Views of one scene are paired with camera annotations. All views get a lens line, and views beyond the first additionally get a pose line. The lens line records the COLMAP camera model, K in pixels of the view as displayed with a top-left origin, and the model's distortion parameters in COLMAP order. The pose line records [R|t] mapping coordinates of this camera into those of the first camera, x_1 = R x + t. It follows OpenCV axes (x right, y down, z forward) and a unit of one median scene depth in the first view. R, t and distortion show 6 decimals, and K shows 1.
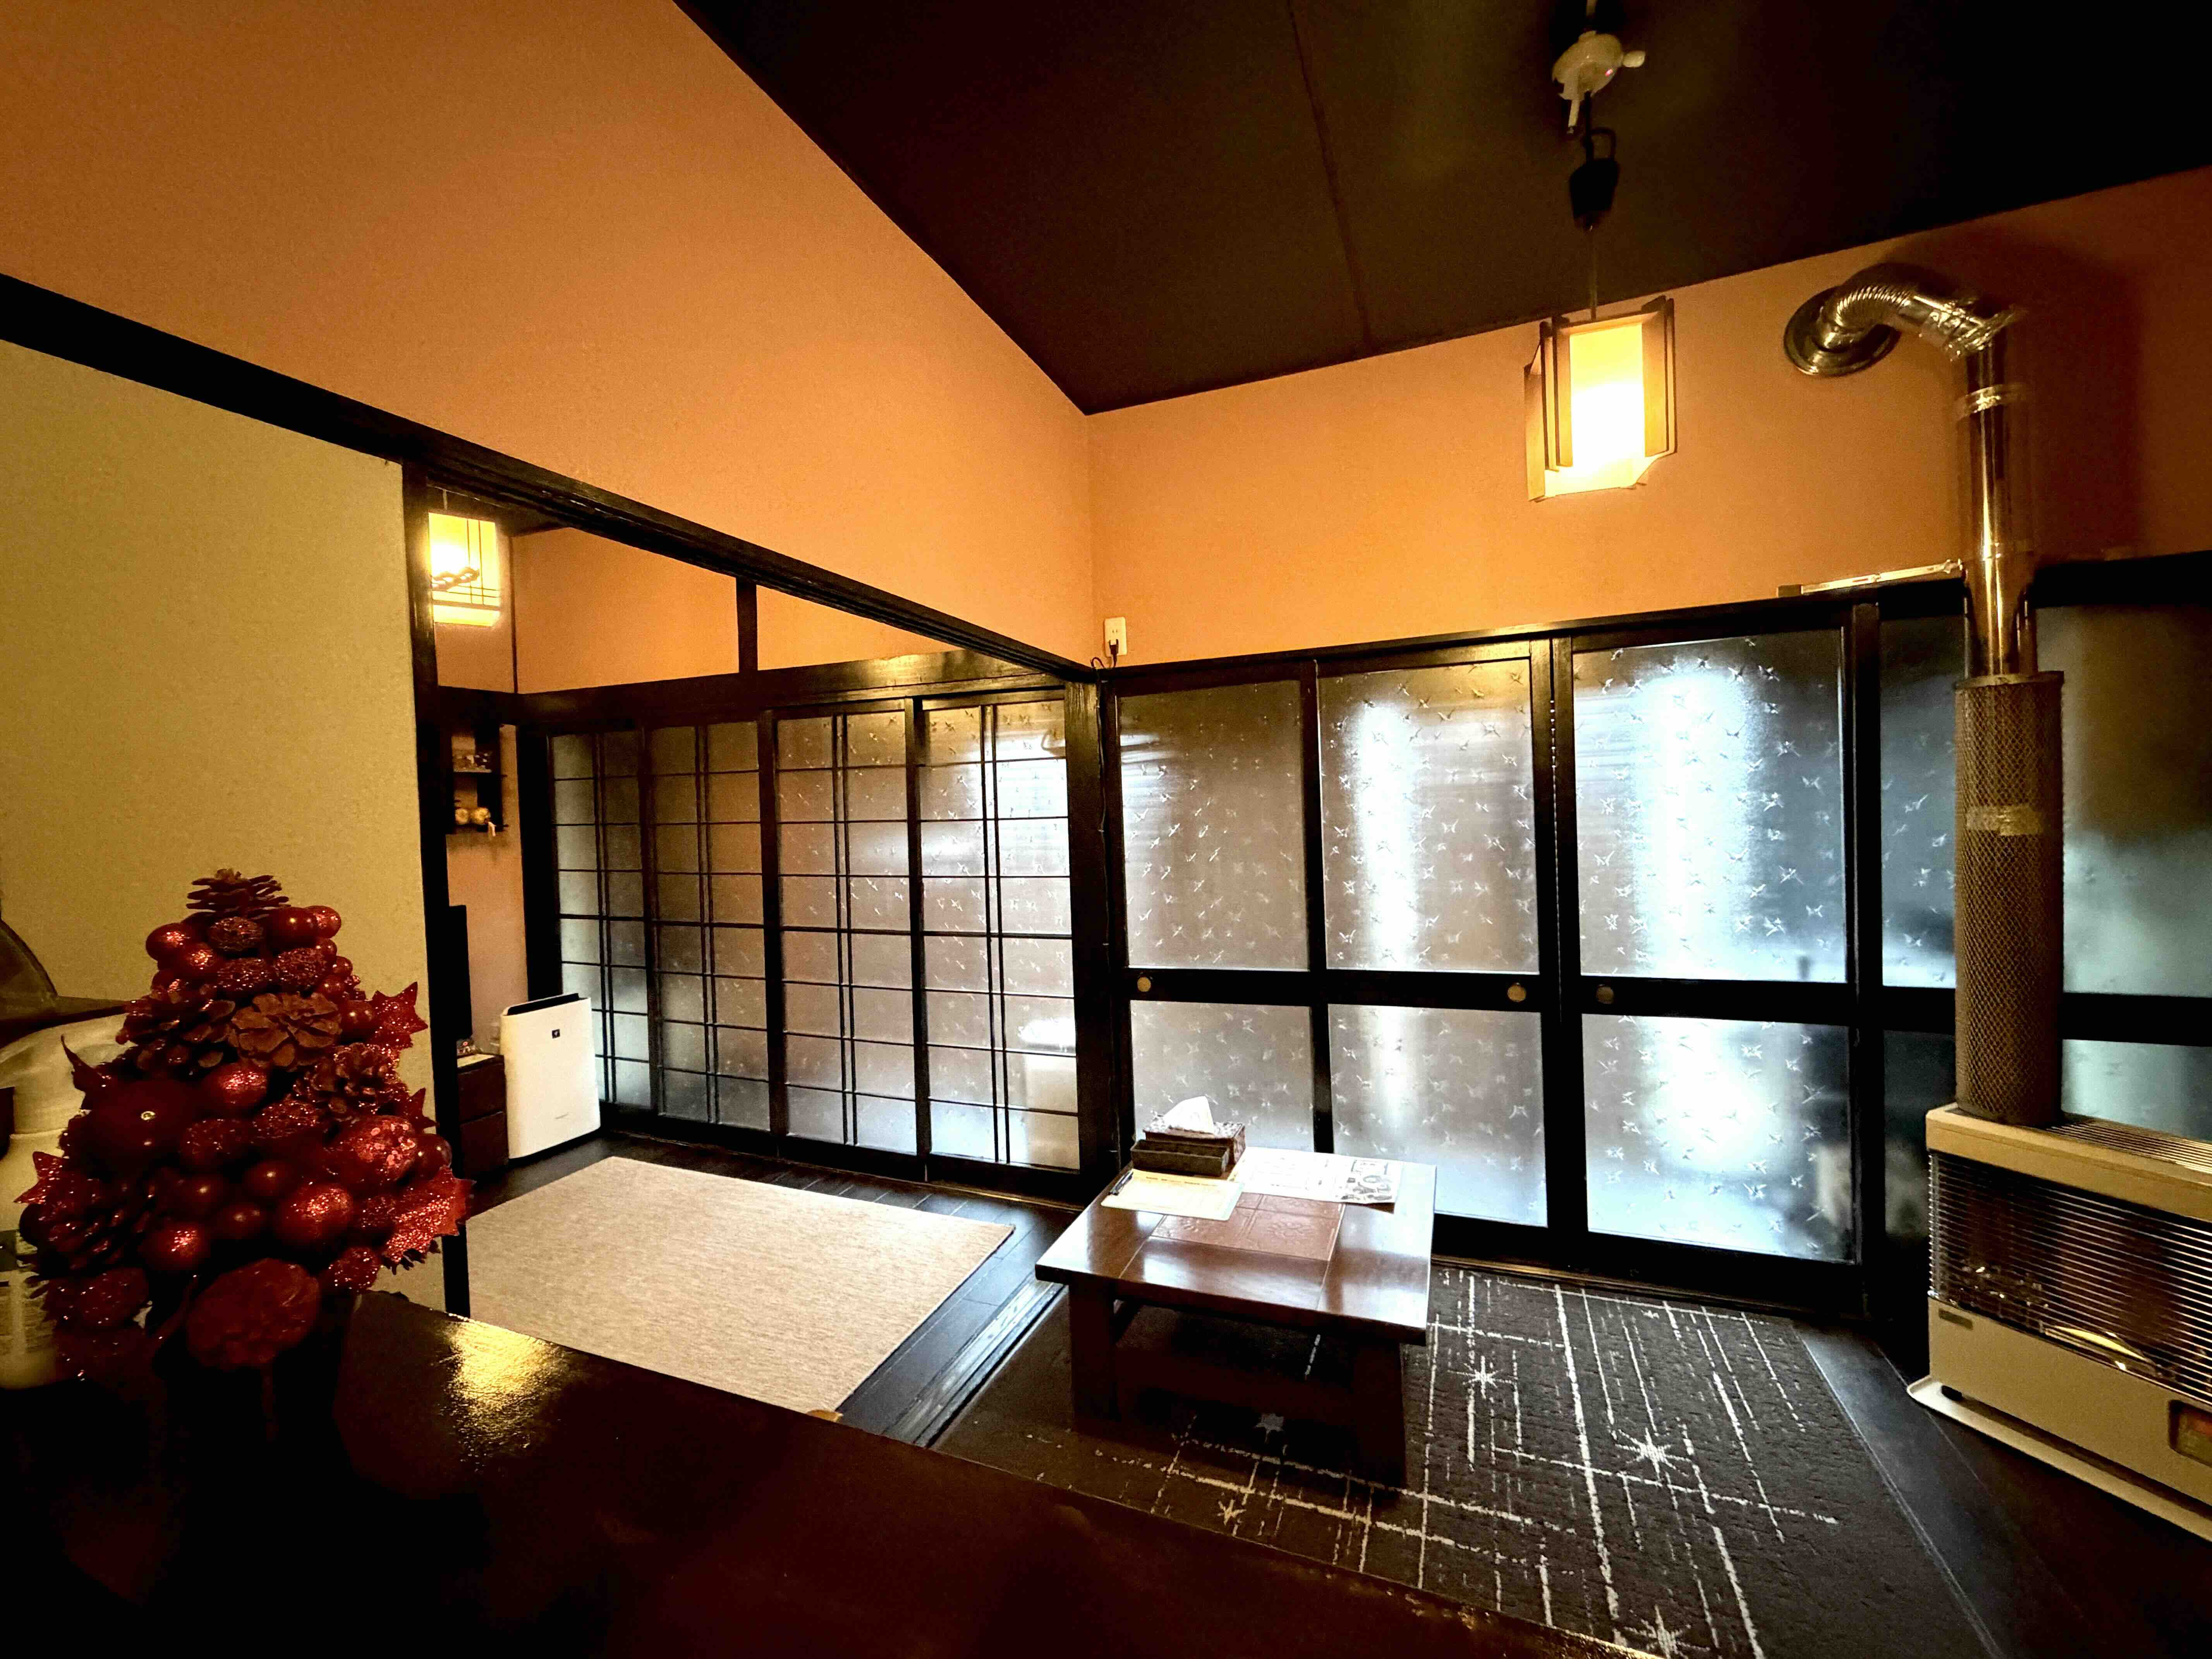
lens RADIAL K [[872.2, 0, 1097.7], [0, 872.2, 825.6], [0, 0, 1]] dist [-0.002561, -0.000072]
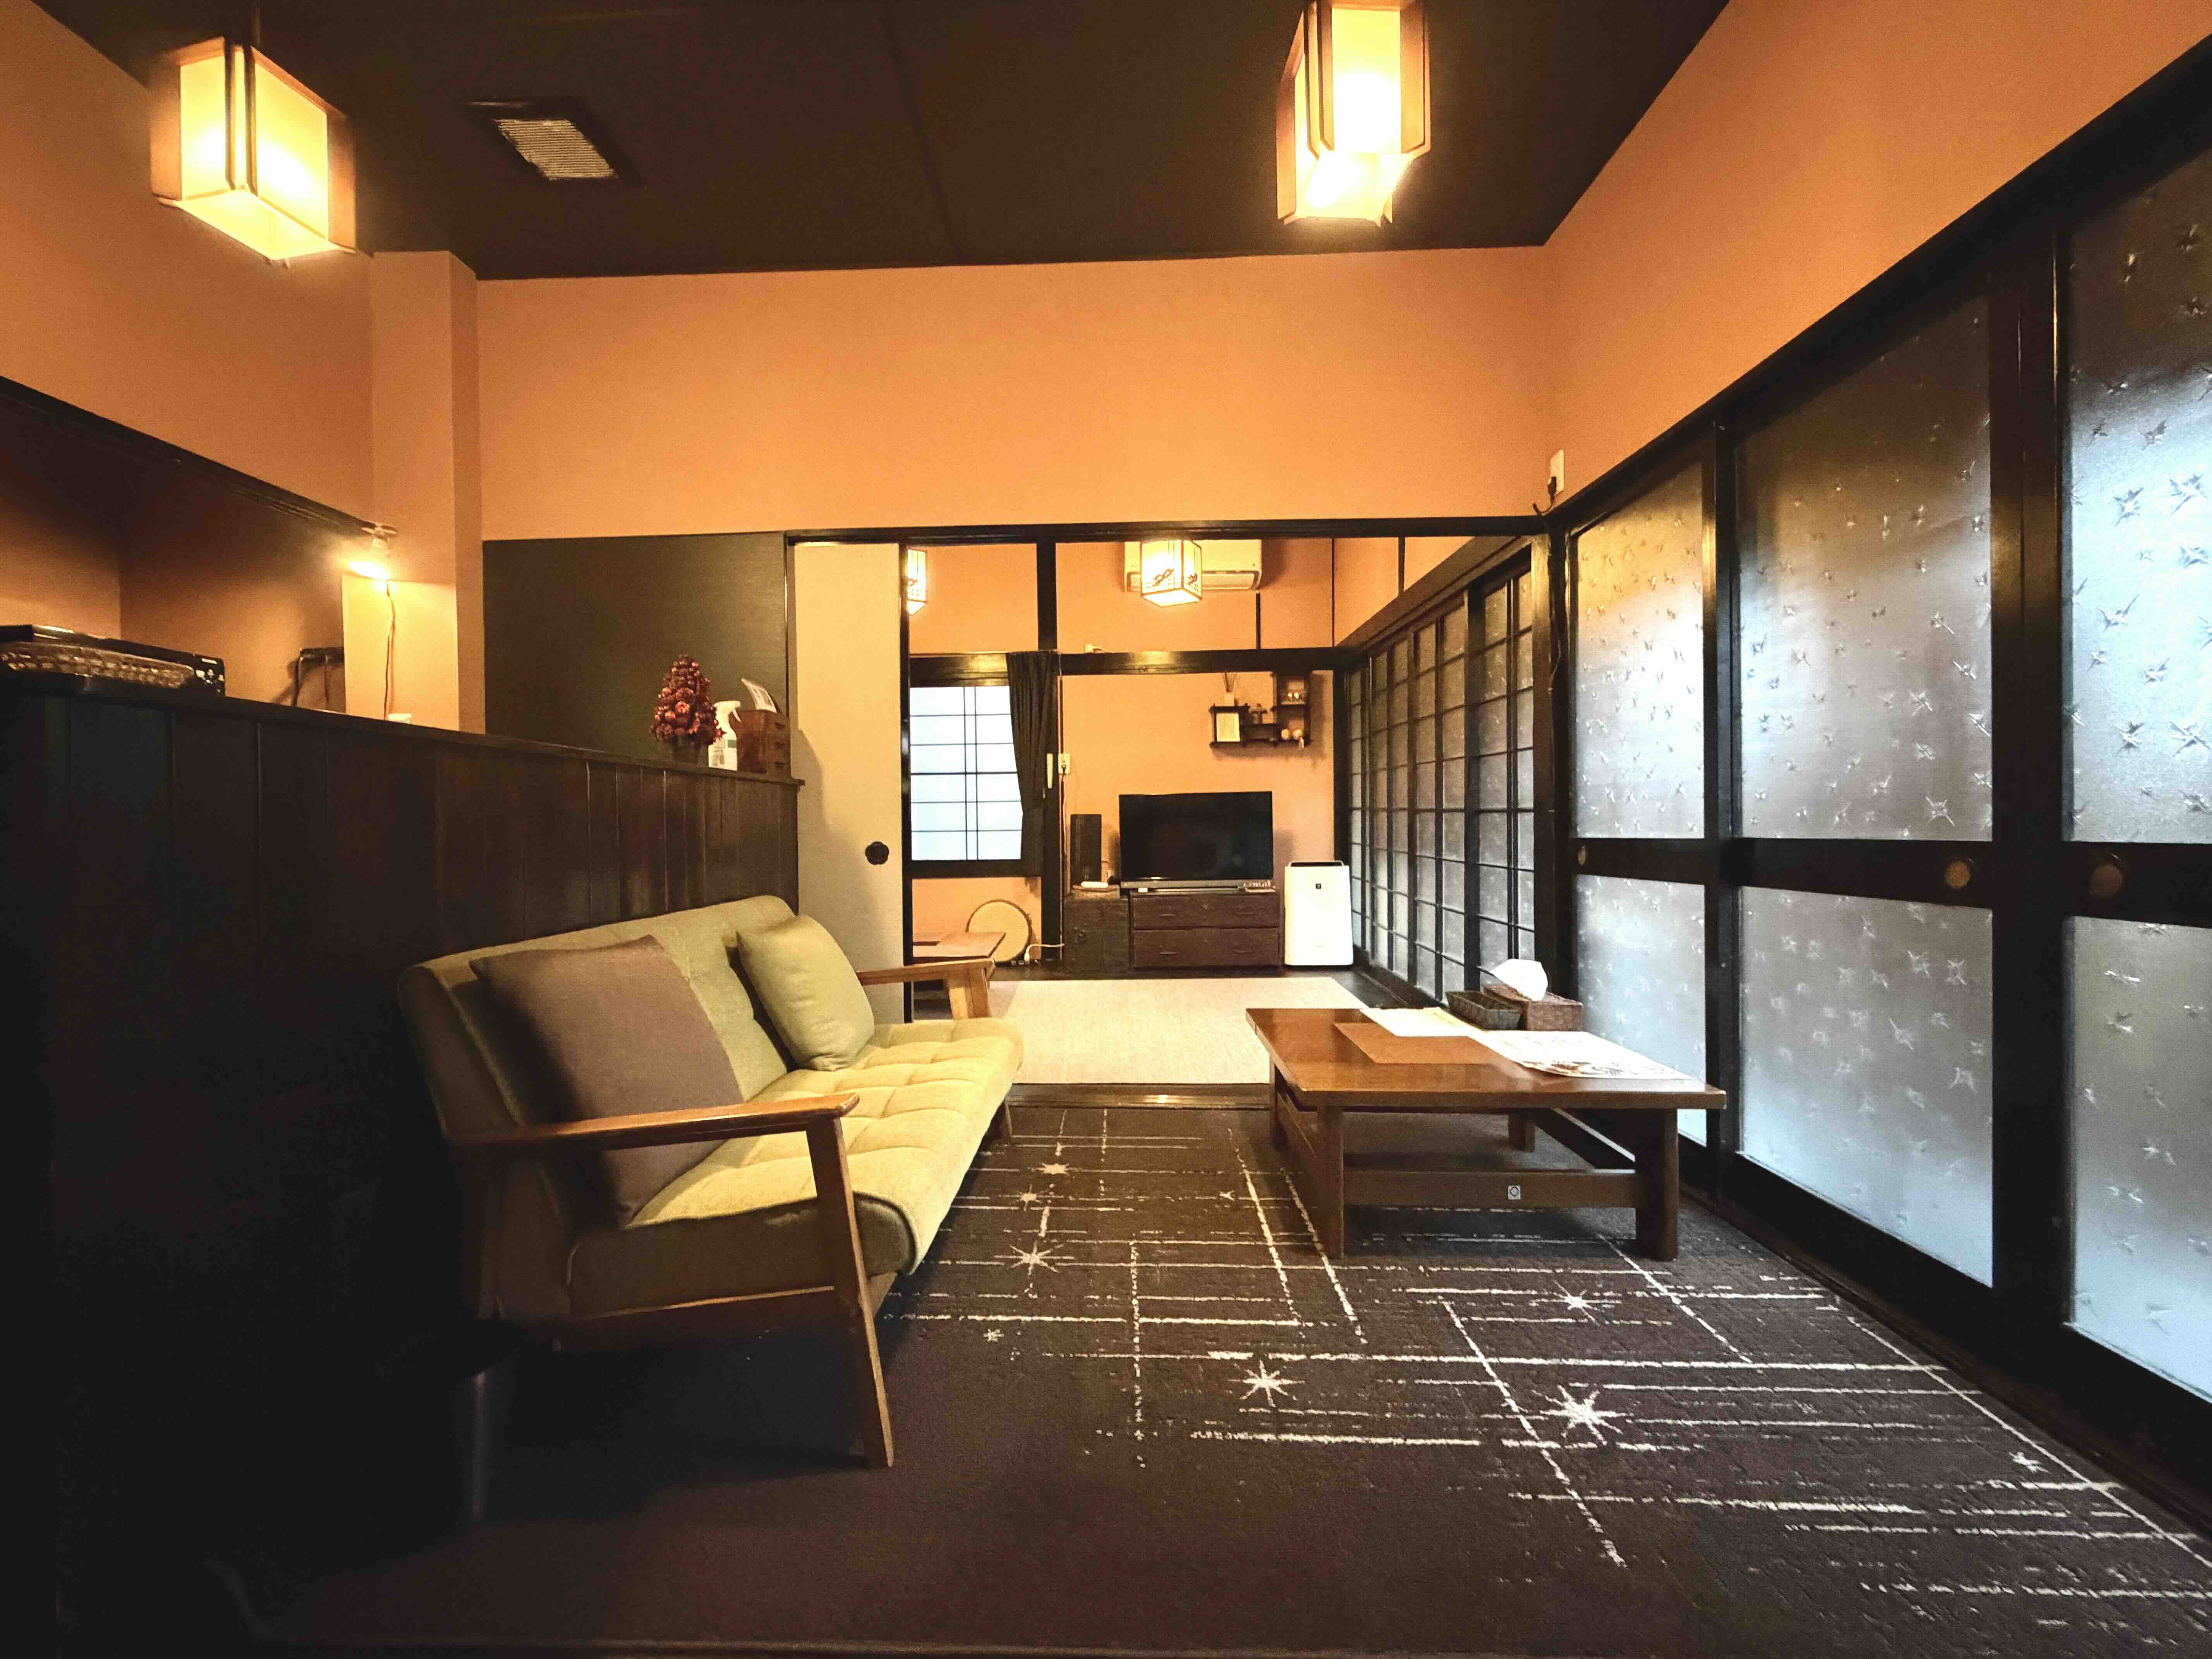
lens RADIAL K [[872.2, 0, 1097.7], [0, 872.2, 825.6], [0, 0, 1]] dist [-0.002561, -0.000072]
pose [[0.356962, 0.036708, -0.933397, 0.814757], [-0.016318, 0.999320, 0.033060, 0.150512], [0.933976, 0.003430, 0.357319, 0.255586]]
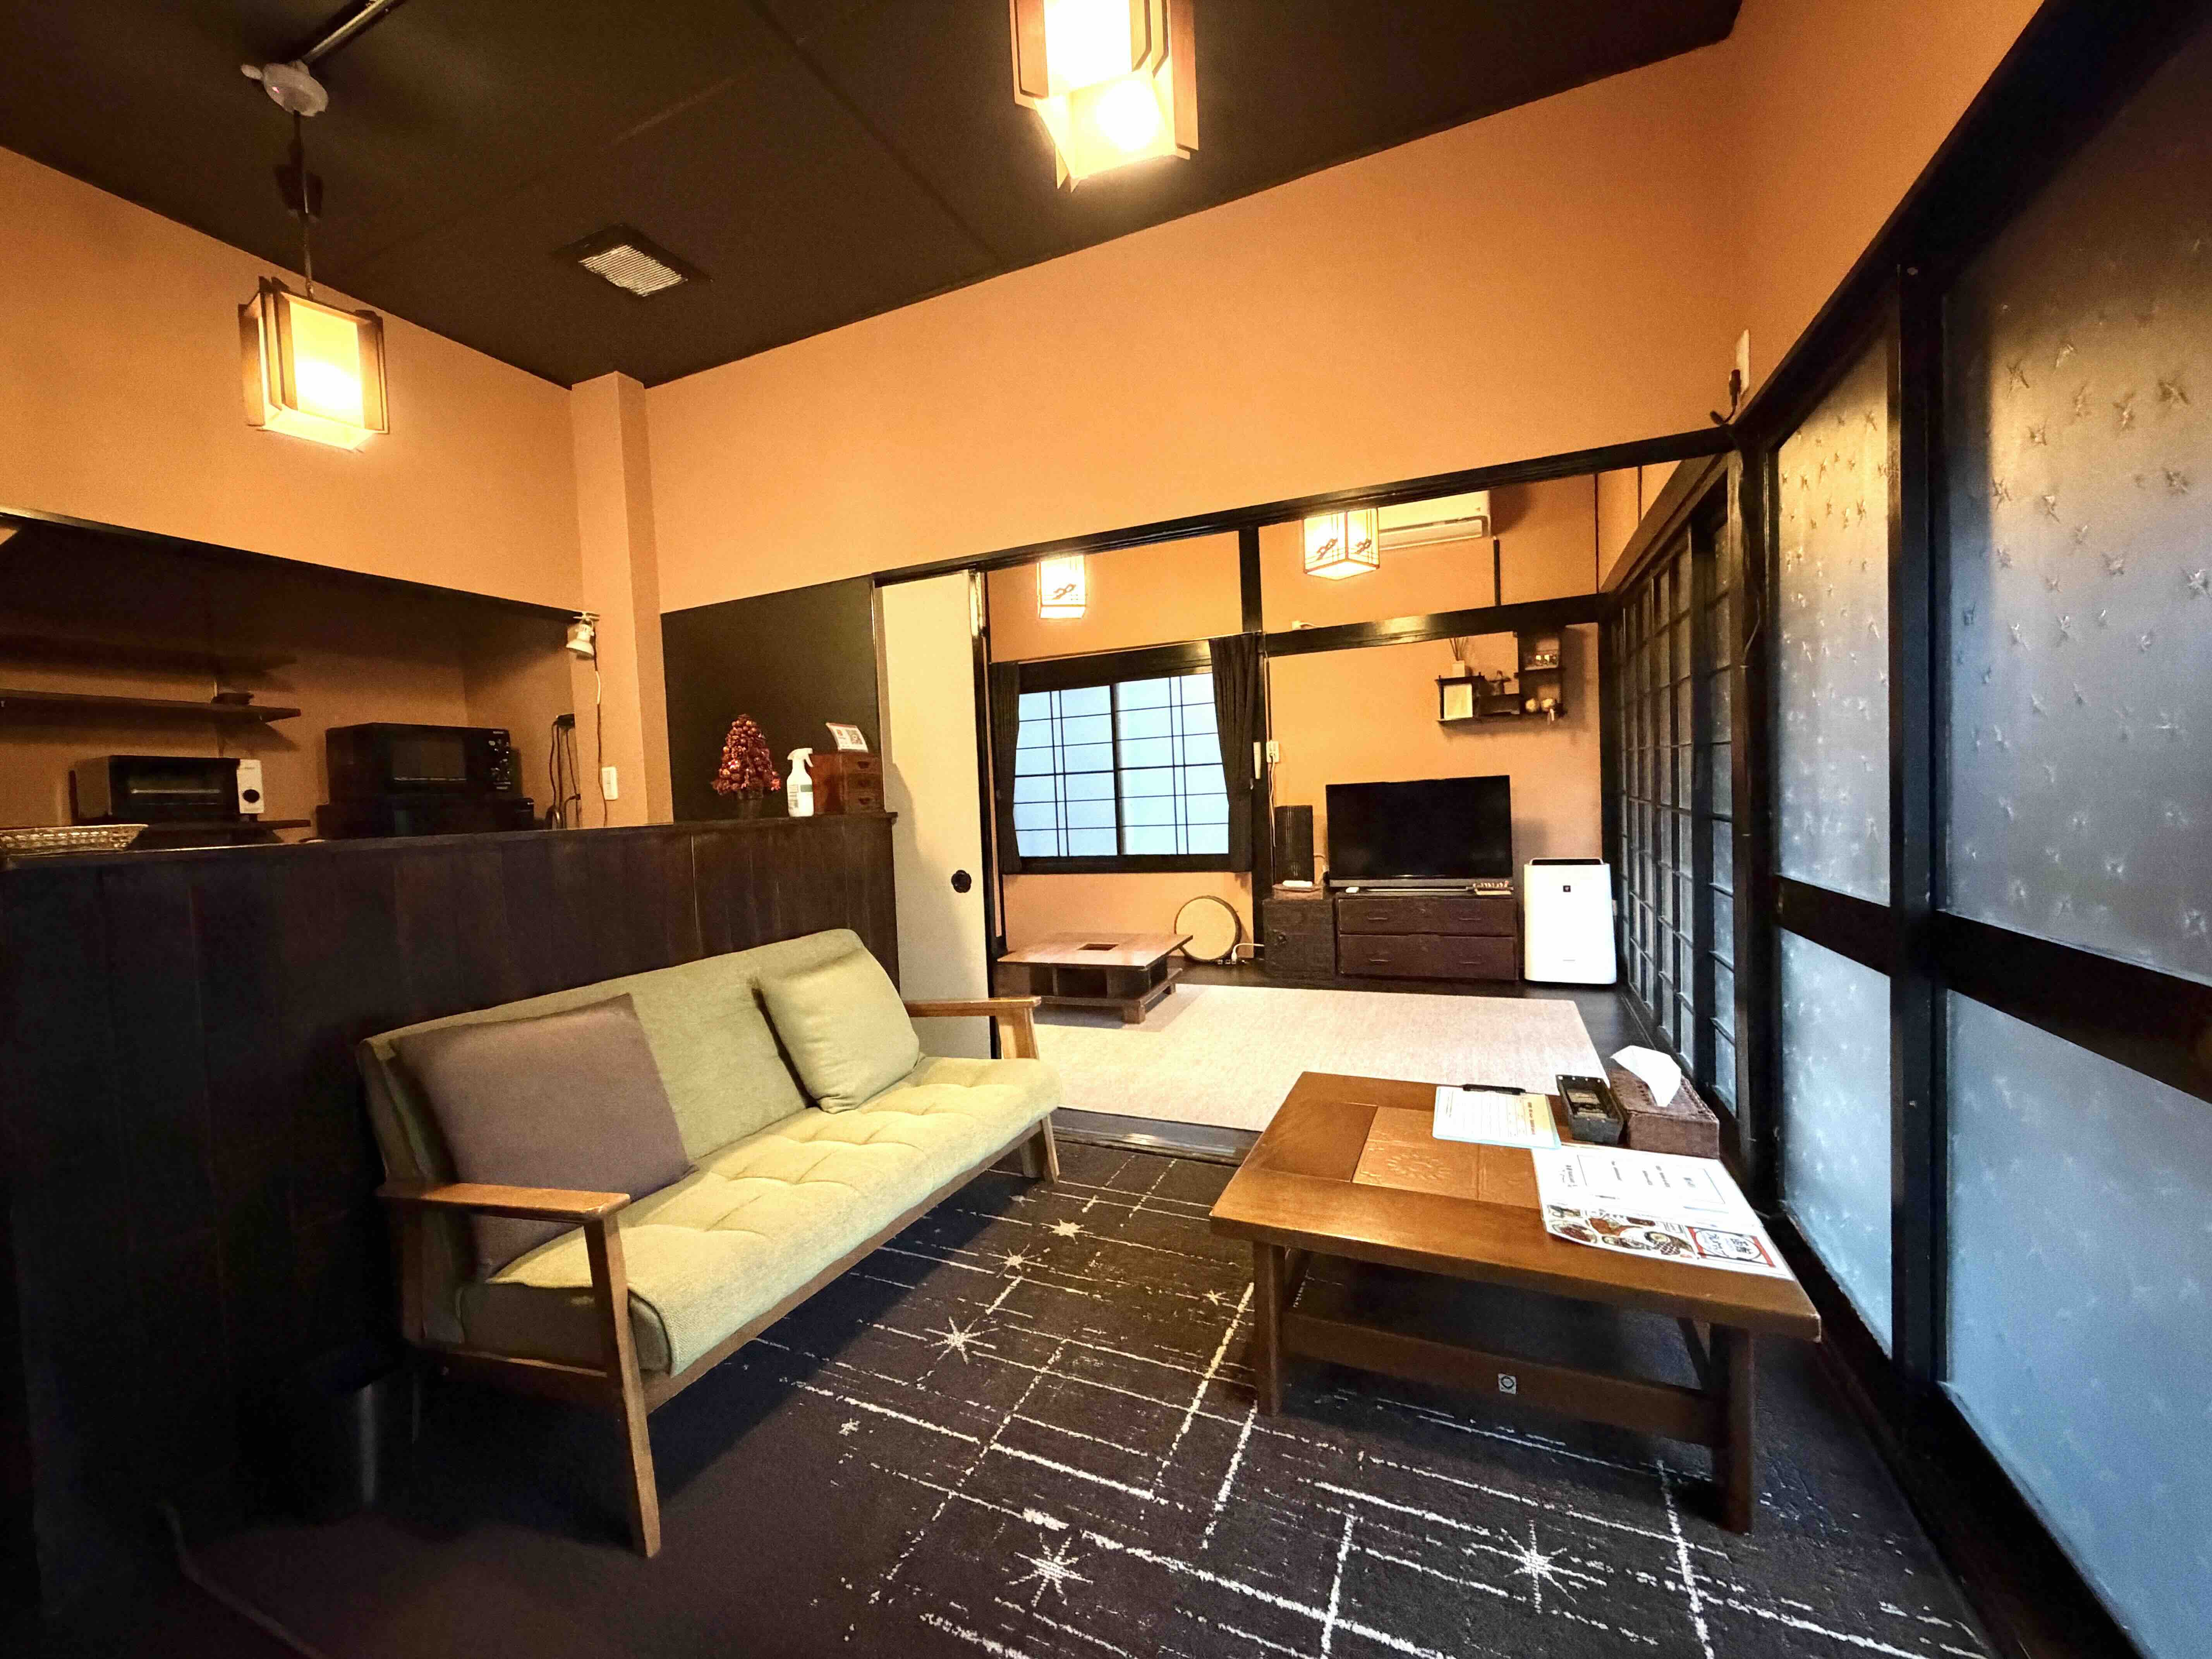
lens RADIAL K [[872.2, 0, 1097.7], [0, 872.2, 825.6], [0, 0, 1]] dist [-0.002561, -0.000072]
pose [[-0.017076, 0.074239, -0.997094, 0.800099], [0.029502, 0.996843, 0.073715, 0.075828], [0.999419, -0.028157, -0.019212, 0.593827]]
